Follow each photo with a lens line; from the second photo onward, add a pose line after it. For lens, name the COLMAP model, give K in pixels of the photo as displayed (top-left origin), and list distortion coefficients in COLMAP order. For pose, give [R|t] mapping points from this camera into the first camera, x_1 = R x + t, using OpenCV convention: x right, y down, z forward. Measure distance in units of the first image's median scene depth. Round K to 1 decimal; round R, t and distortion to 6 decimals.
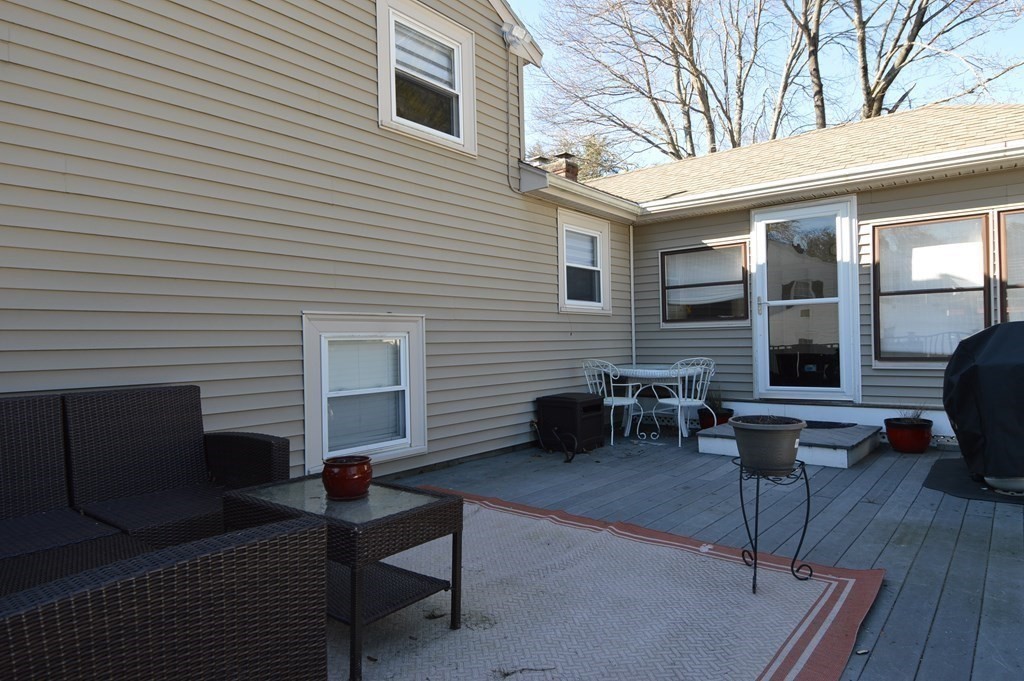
lens RADIAL K [[583.6, 0, 512.0], [0, 583.6, 340.5], [0, 0, 1]] dist [0.035112, -0.044191]
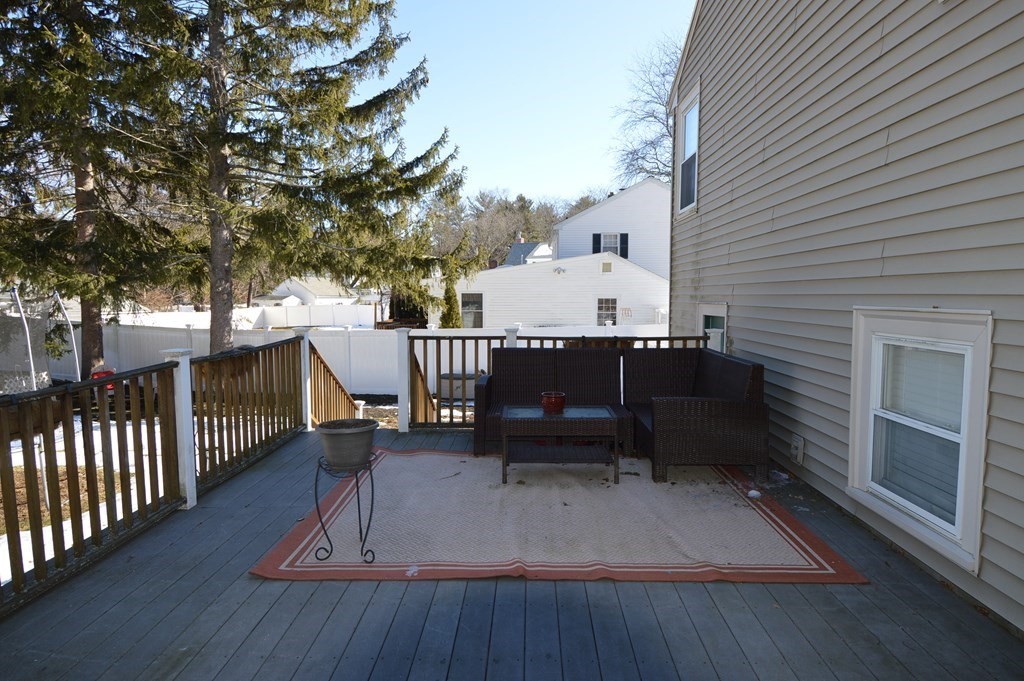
lens RADIAL K [[583.6, 0, 512.0], [0, 583.6, 340.5], [0, 0, 1]] dist [0.035112, -0.044191]
pose [[-0.773060, 0.063215, -0.631175, 0.729931], [0.012753, 0.996370, 0.084171, -0.098315], [0.634205, 0.057020, -0.771060, 1.687142]]
